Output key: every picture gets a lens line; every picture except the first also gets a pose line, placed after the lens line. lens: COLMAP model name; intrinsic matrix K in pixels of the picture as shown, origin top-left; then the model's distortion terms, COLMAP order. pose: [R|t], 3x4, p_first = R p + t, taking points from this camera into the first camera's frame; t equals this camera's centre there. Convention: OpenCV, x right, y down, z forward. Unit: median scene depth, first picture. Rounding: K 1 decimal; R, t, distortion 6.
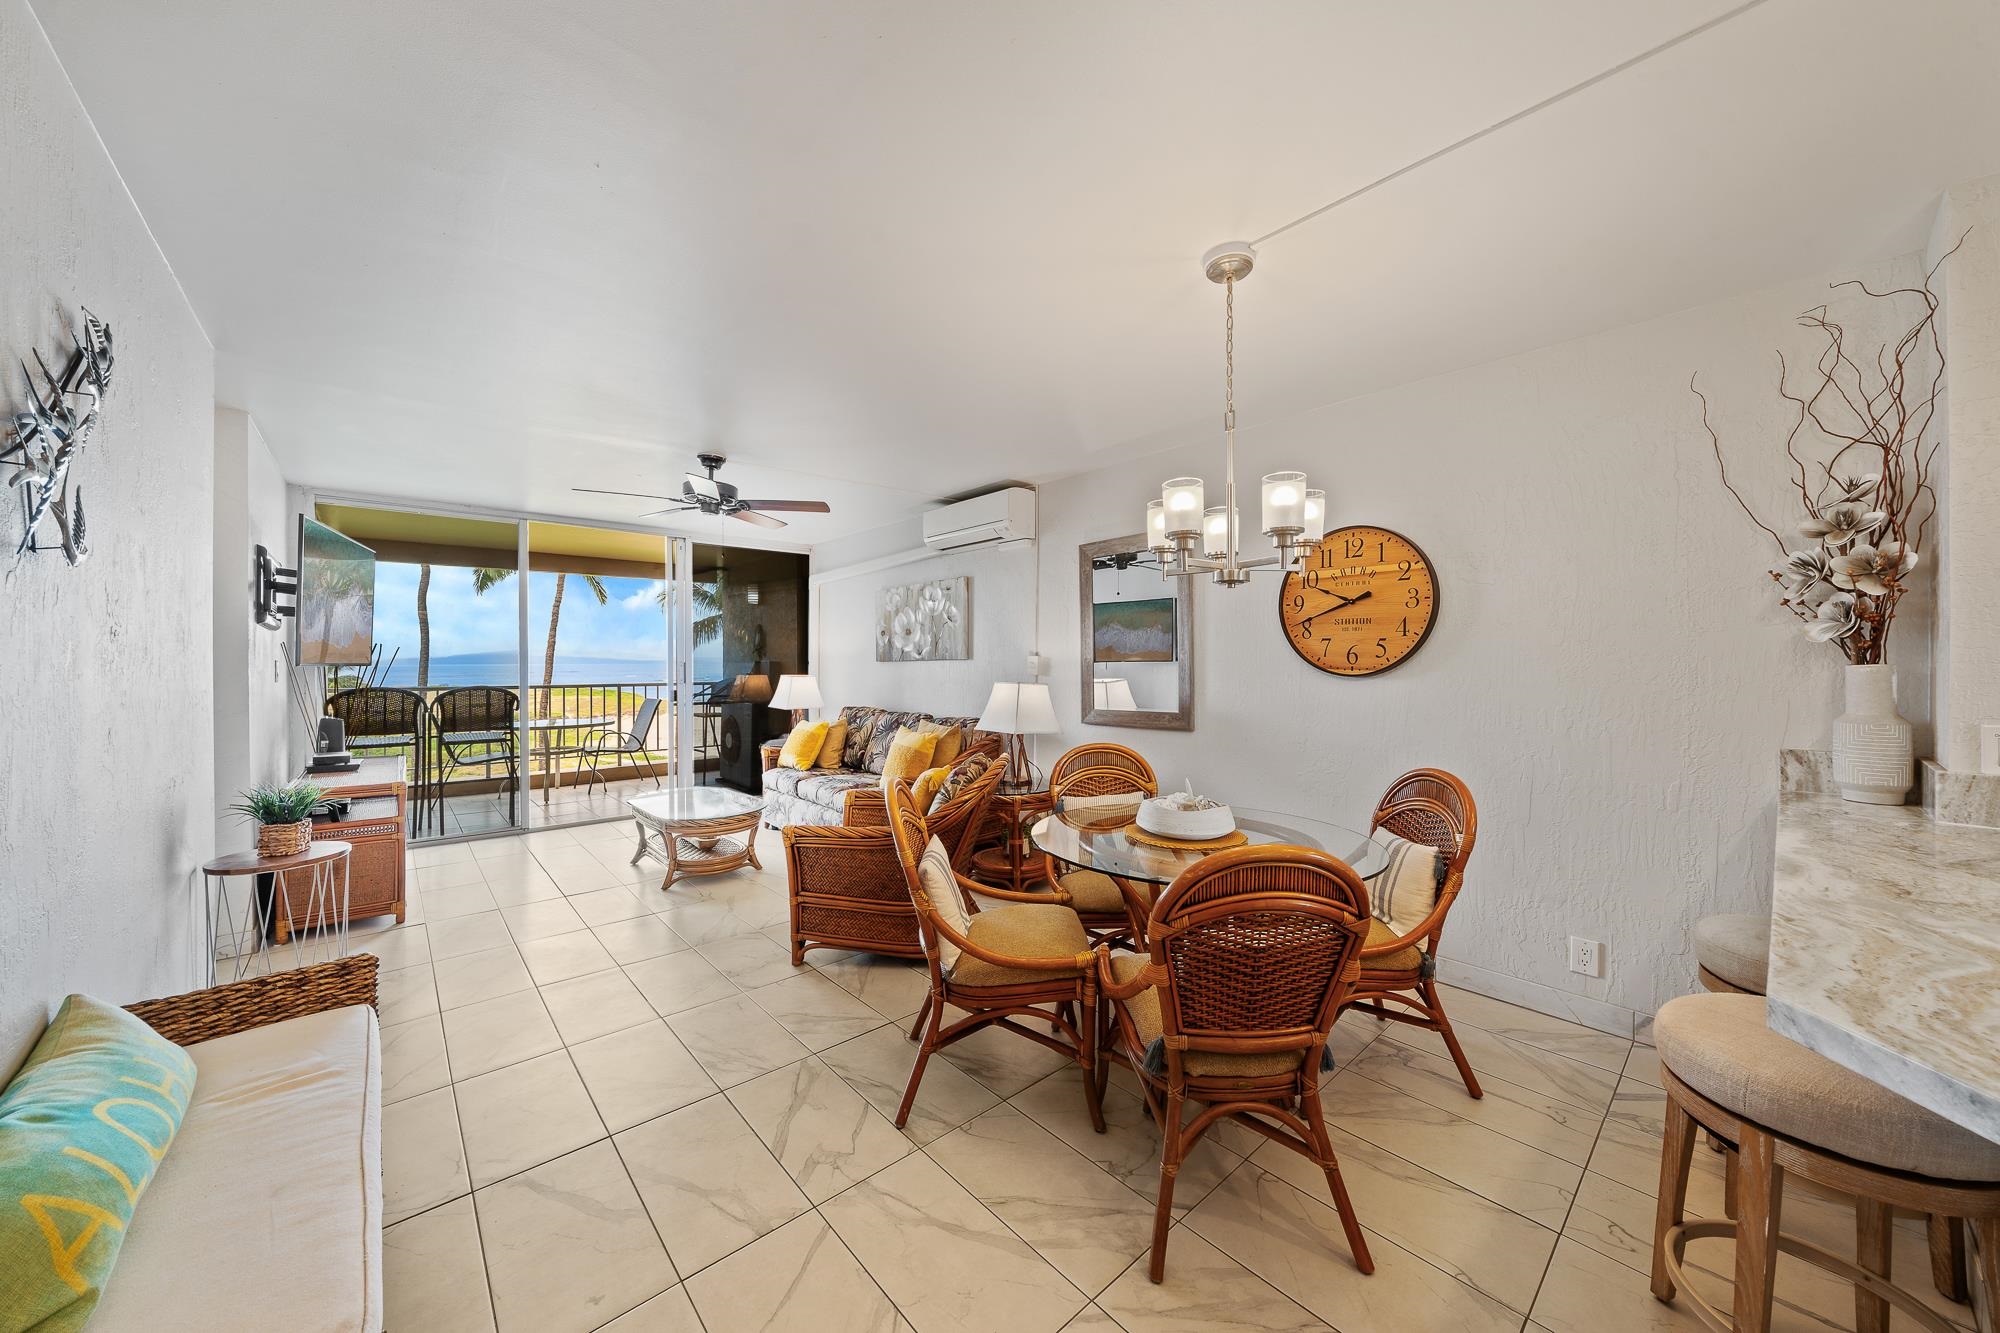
lens RADIAL K [[696.1, 0, 1000.9], [0, 696.1, 656.6], [0, 0, 1]] dist [-0.000341, -0.000059]
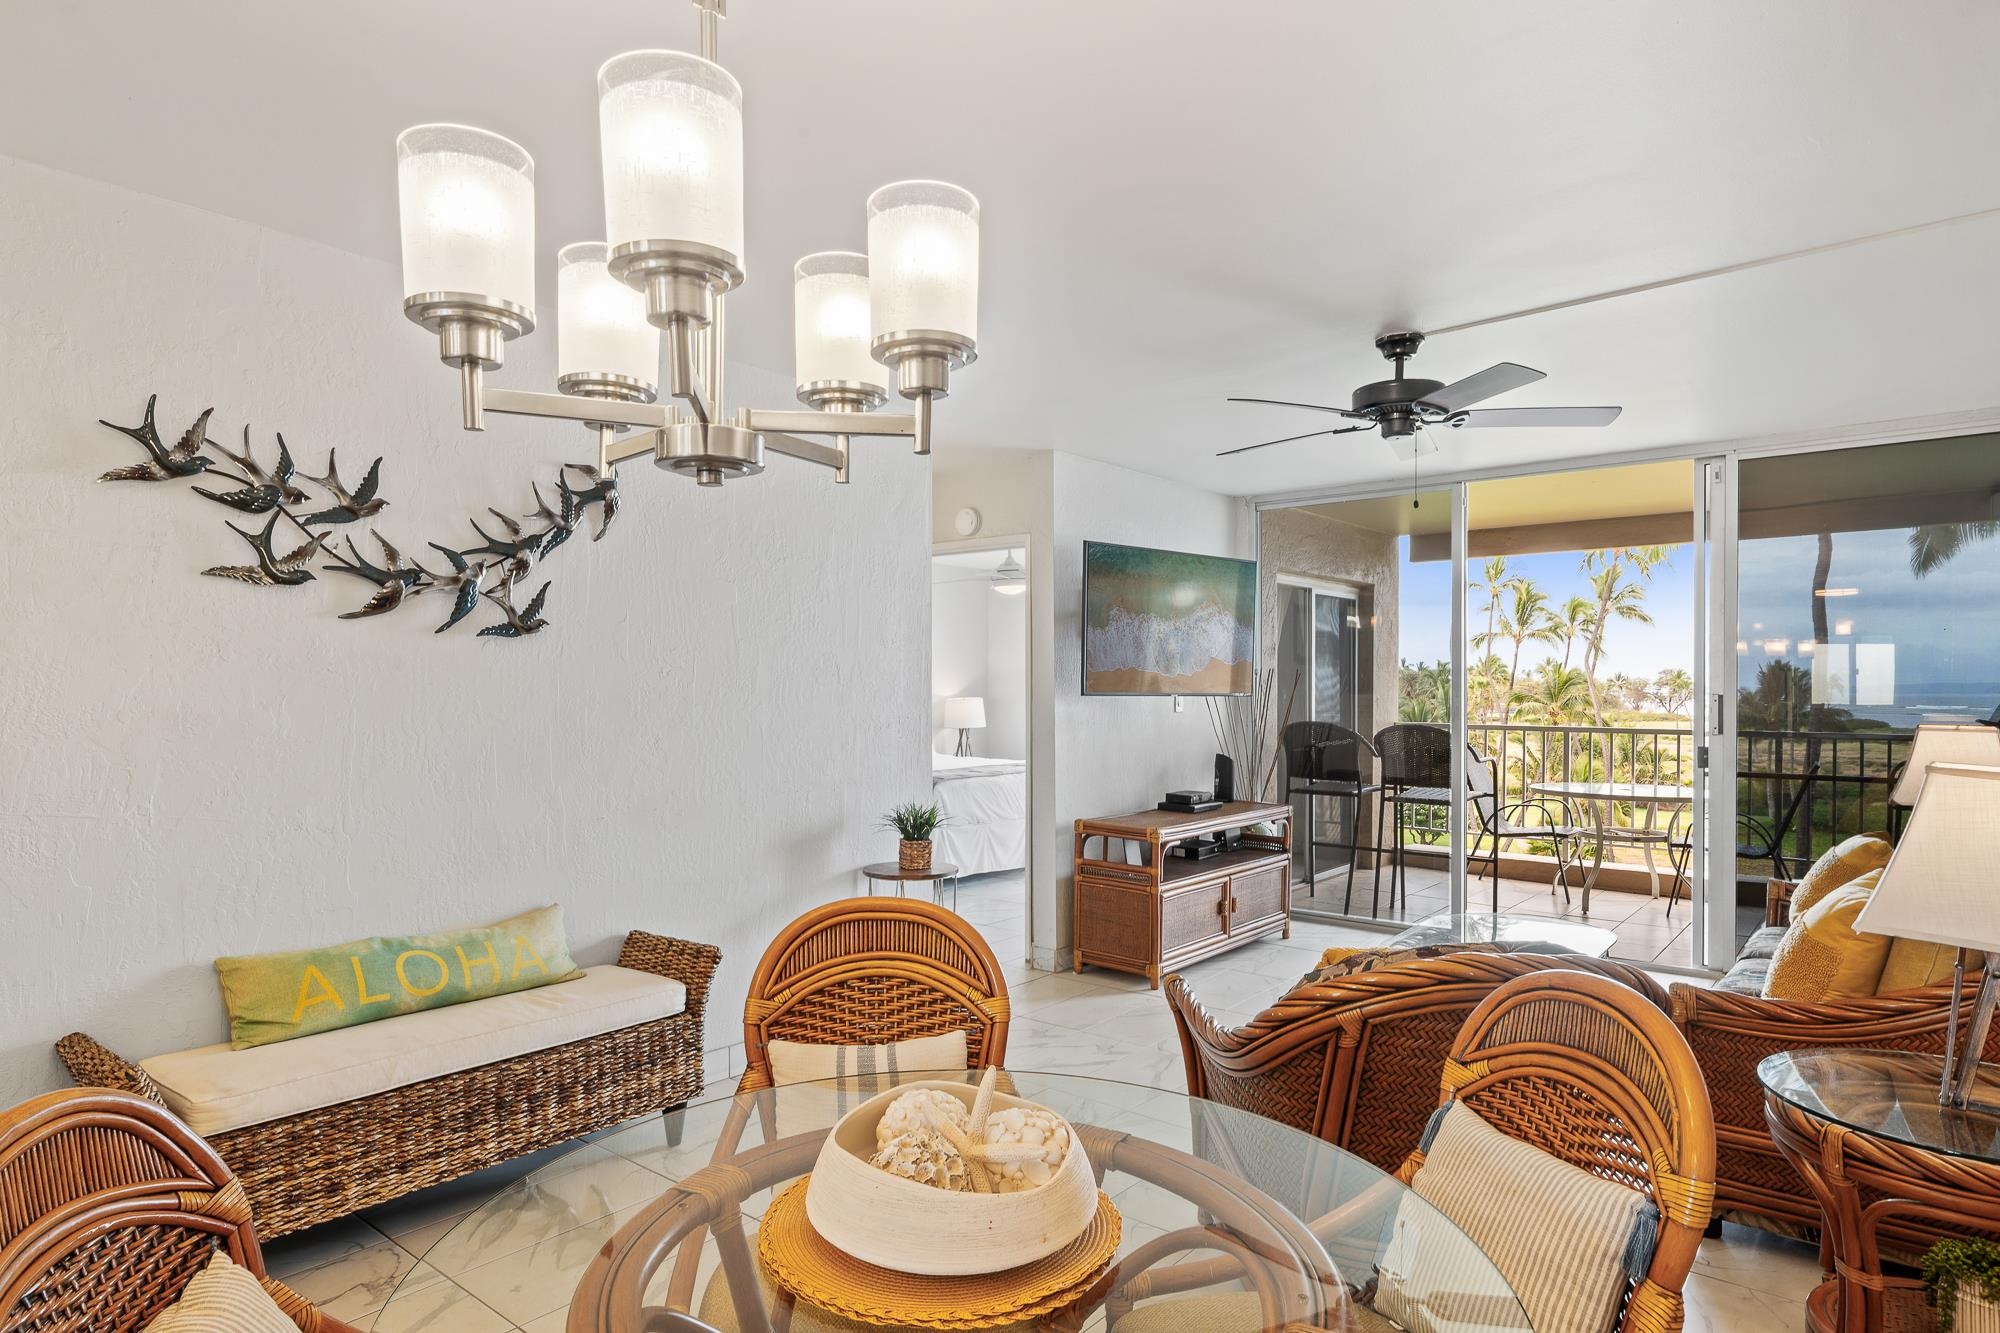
lens RADIAL K [[1106.6, 0, 1006.9], [0, 1106.6, 685.8], [0, 0, 1]] dist [-0.003145, 0.000320]
pose [[0.153898, 0.002157, -0.988084, 0.297692], [0.001233, 0.999996, 0.002375, -0.000799], [0.988086, -0.001584, 0.153895, 0.358305]]
